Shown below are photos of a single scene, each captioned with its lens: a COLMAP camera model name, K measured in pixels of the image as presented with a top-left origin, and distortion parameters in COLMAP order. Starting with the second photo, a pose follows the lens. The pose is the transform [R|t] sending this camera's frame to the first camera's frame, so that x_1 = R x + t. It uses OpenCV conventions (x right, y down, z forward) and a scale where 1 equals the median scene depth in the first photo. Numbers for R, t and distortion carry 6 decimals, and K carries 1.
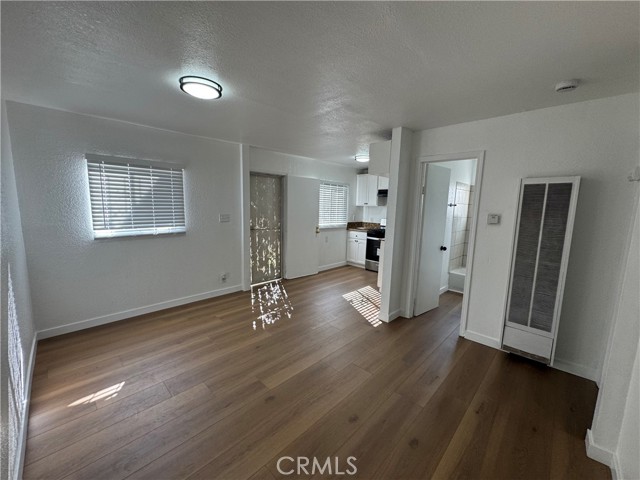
lens RADIAL K [[256.6, 0, 322.5], [0, 256.6, 239.1], [0, 0, 1]] dist [-0.003009, 0.000346]
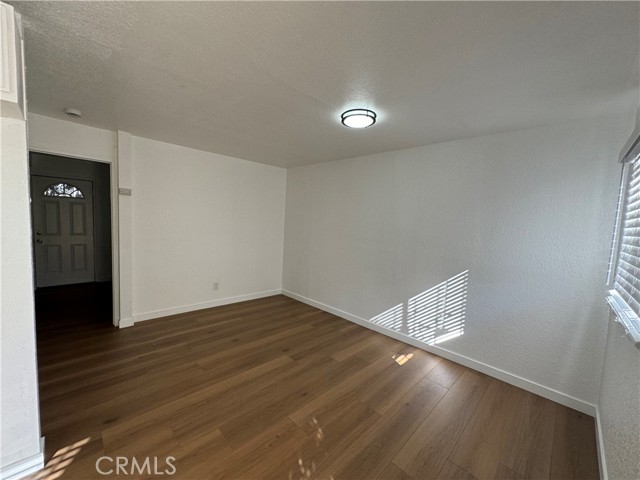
lens RADIAL K [[256.6, 0, 321.1], [0, 256.6, 240.2], [0, 0, 1]] dist [-0.003009, 0.000346]
pose [[-0.996953, -0.077301, 0.010443, -0.121563], [-0.073391, 0.974914, 0.210133, -0.101240], [-0.026424, 0.208726, -0.977617, 0.748451]]
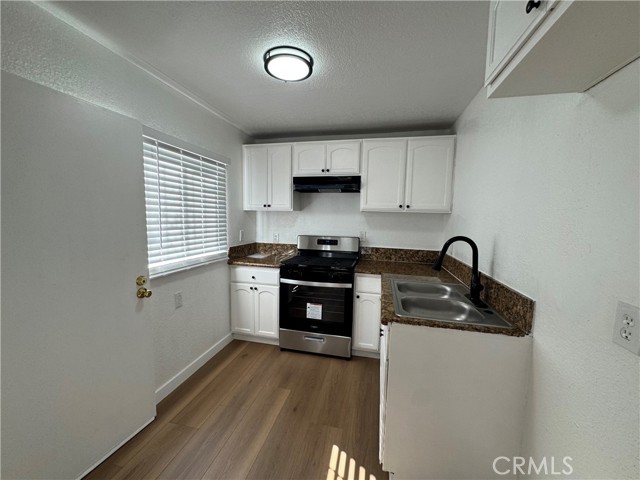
lens RADIAL K [[256.6, 0, 321.2], [0, 256.6, 239.7], [0, 0, 1]] dist [-0.003009, 0.000346]
pose [[0.857216, -0.058519, 0.511621, 0.008549], [0.072989, 0.997299, -0.008221, -0.067143], [-0.509758, 0.044389, 0.859172, 0.565761]]
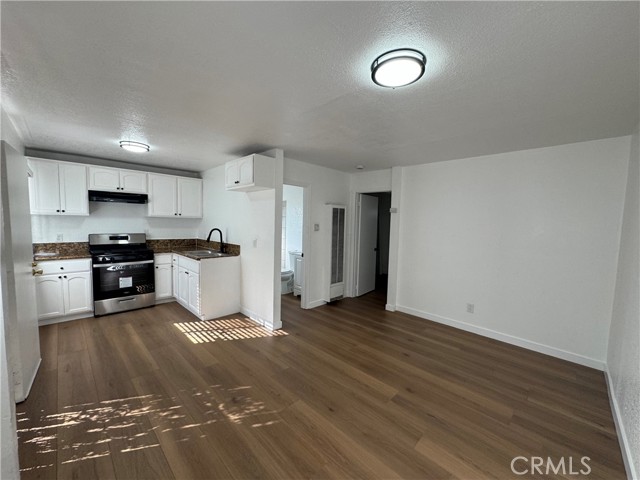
lens RADIAL K [[256.6, 0, 318.7], [0, 256.6, 240.4], [0, 0, 1]] dist [-0.003009, 0.000346]
pose [[0.016612, -0.099894, 0.994859, -0.424561], [0.109453, 0.989199, 0.097498, -0.067811], [-0.993853, 0.107271, 0.027366, 0.426058]]
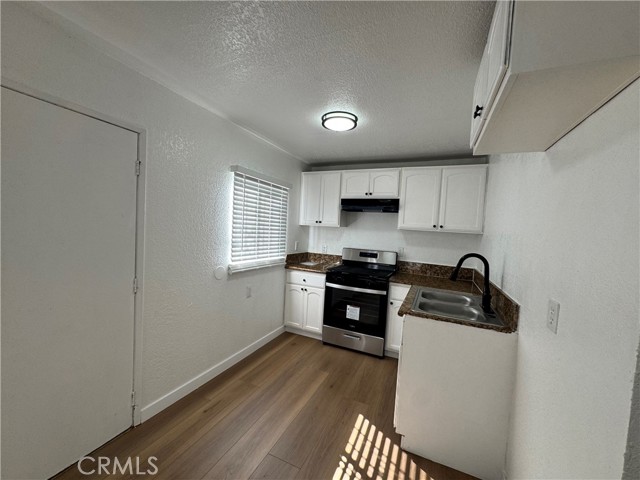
lens RADIAL K [[256.6, 0, 320.5], [0, 256.6, 239.4], [0, 0, 1]] dist [-0.003009, 0.000346]
pose [[0.941435, 0.010850, 0.337019, -0.020375], [0.015507, 0.997032, -0.075416, -0.058646], [-0.336837, 0.076226, 0.938472, 0.482511]]
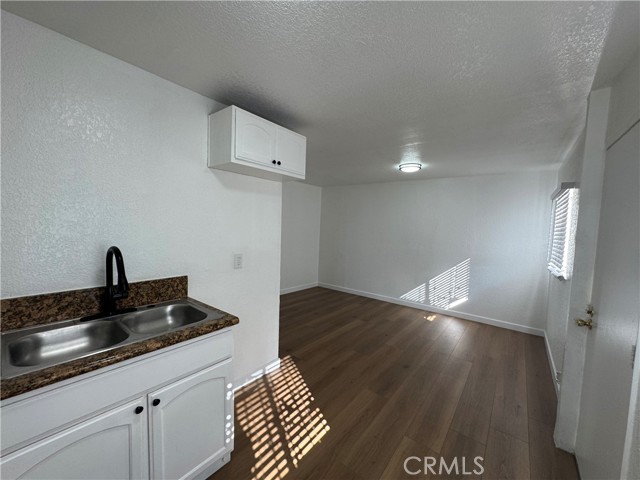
lens RADIAL K [[256.6, 0, 320.8], [0, 256.6, 240.6], [0, 0, 1]] dist [-0.003009, 0.000346]
pose [[-0.992611, -0.058760, -0.106168, 0.112287], [-0.077871, 0.979470, 0.185945, -0.124563], [0.093062, 0.192839, -0.976807, 0.962195]]
